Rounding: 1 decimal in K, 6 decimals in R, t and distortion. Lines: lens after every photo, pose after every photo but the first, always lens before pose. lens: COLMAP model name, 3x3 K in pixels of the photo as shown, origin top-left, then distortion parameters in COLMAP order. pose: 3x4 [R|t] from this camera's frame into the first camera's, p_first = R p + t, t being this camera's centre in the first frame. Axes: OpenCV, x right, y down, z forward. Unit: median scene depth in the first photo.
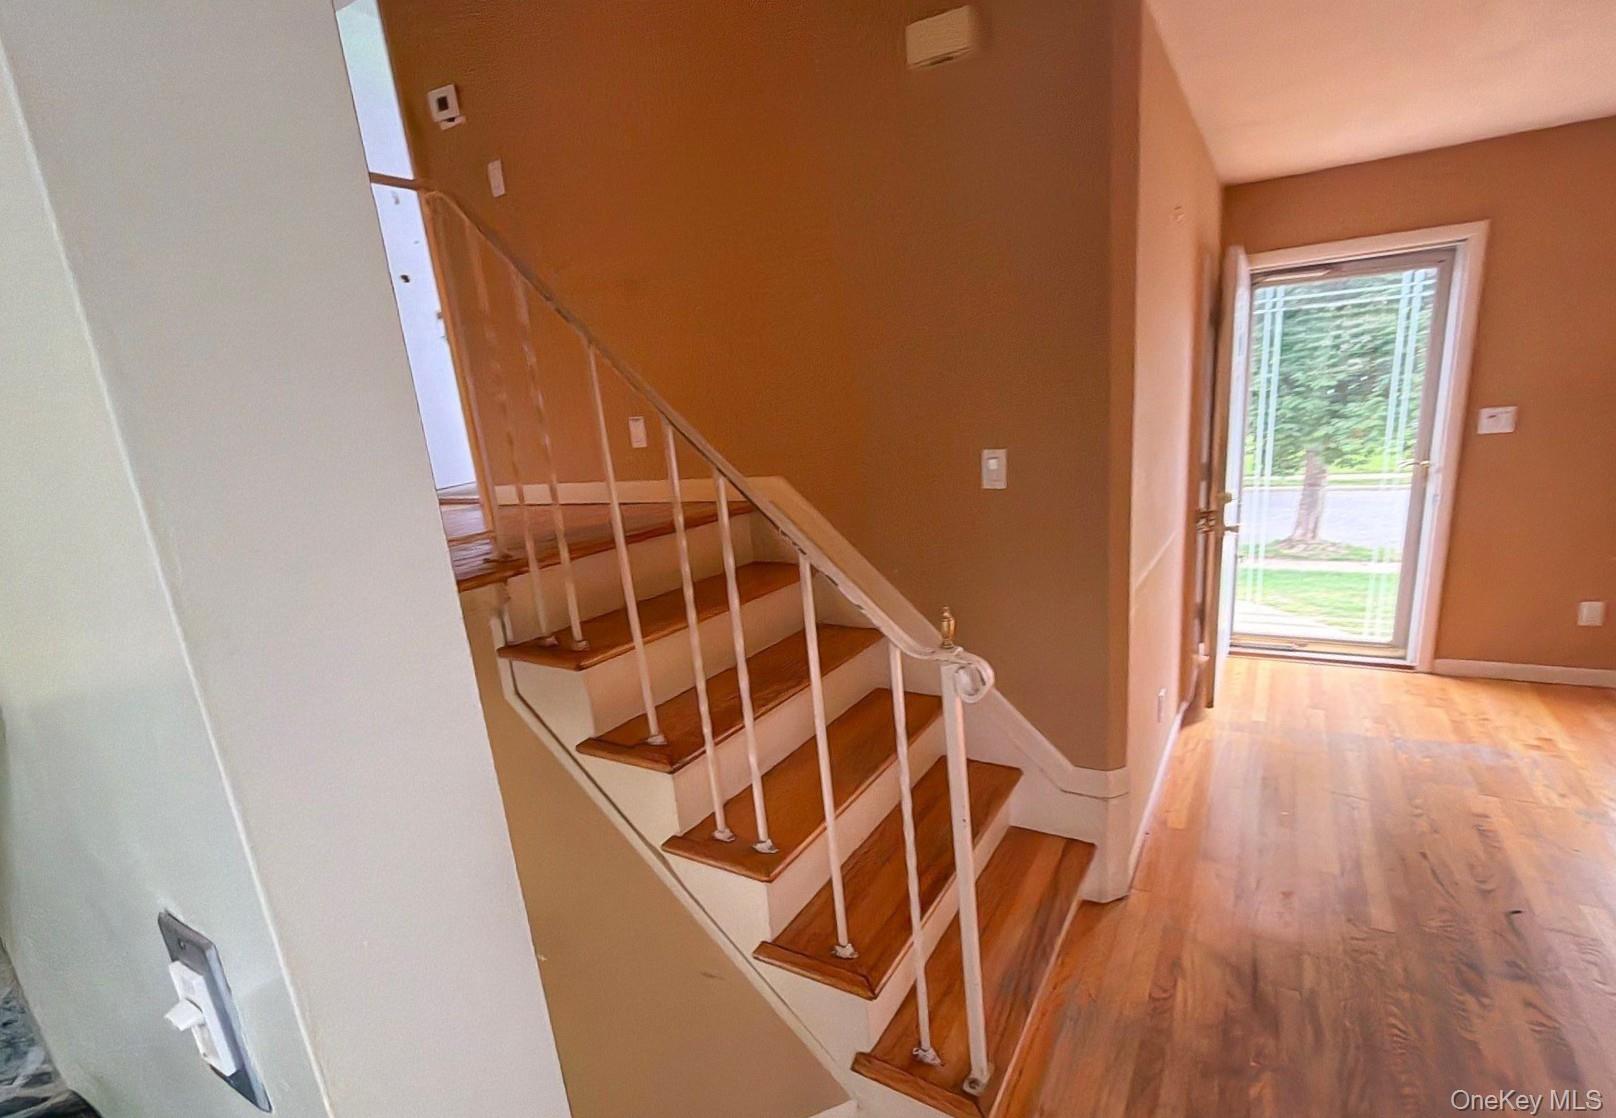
lens RADIAL K [[744.7, 0, 853.3], [0, 744.7, 600.3], [0, 0, 1]] dist [0.000904, 0.000082]
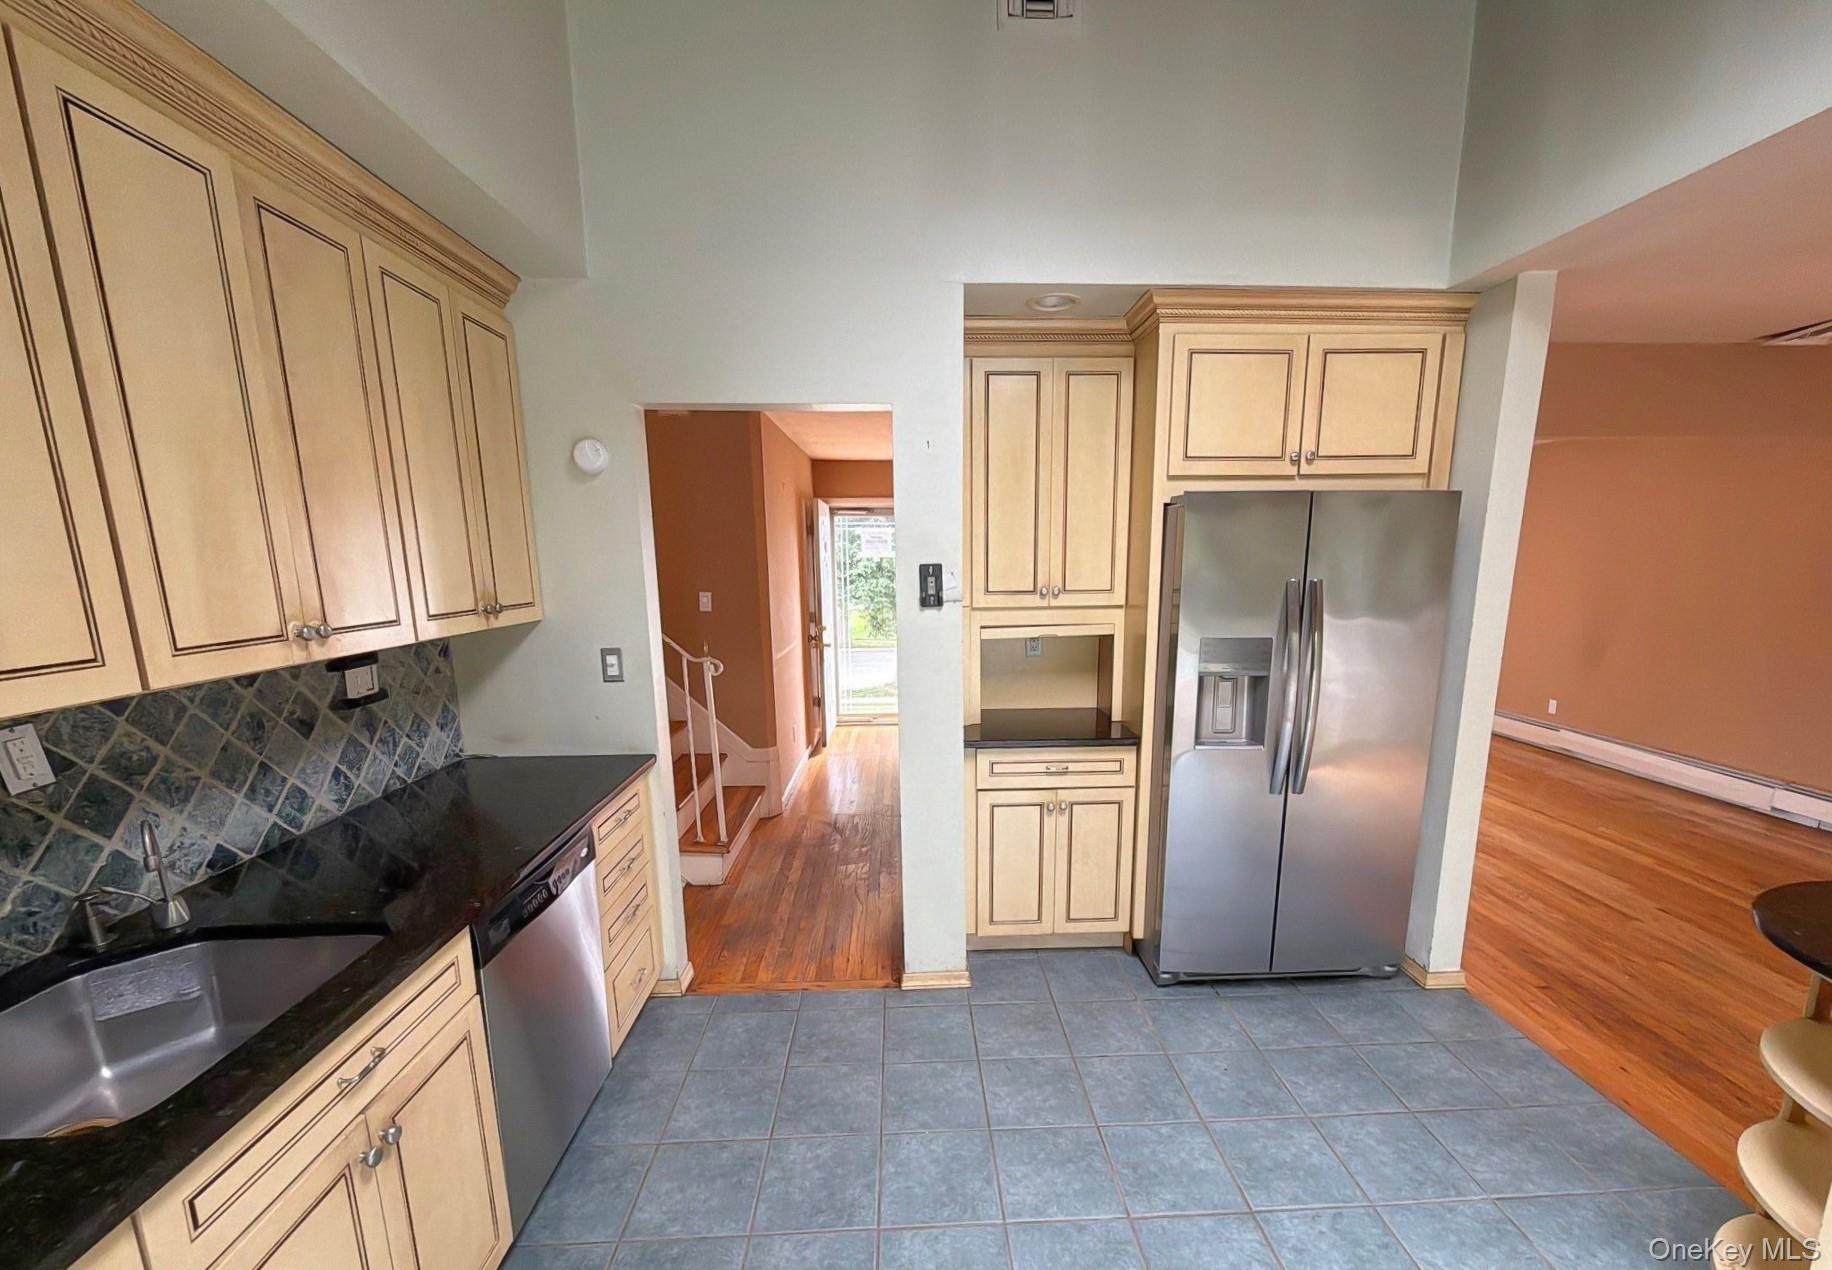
lens RADIAL K [[741.3, 0, 944.6], [0, 741.3, 700.4], [0, 0, 1]] dist [-0.000311, -0.000090]
pose [[0.843348, -0.036184, 0.536149, -0.224967], [0.084953, 0.994161, -0.066534, 0.179016], [-0.530611, 0.101658, 0.841497, -0.656351]]
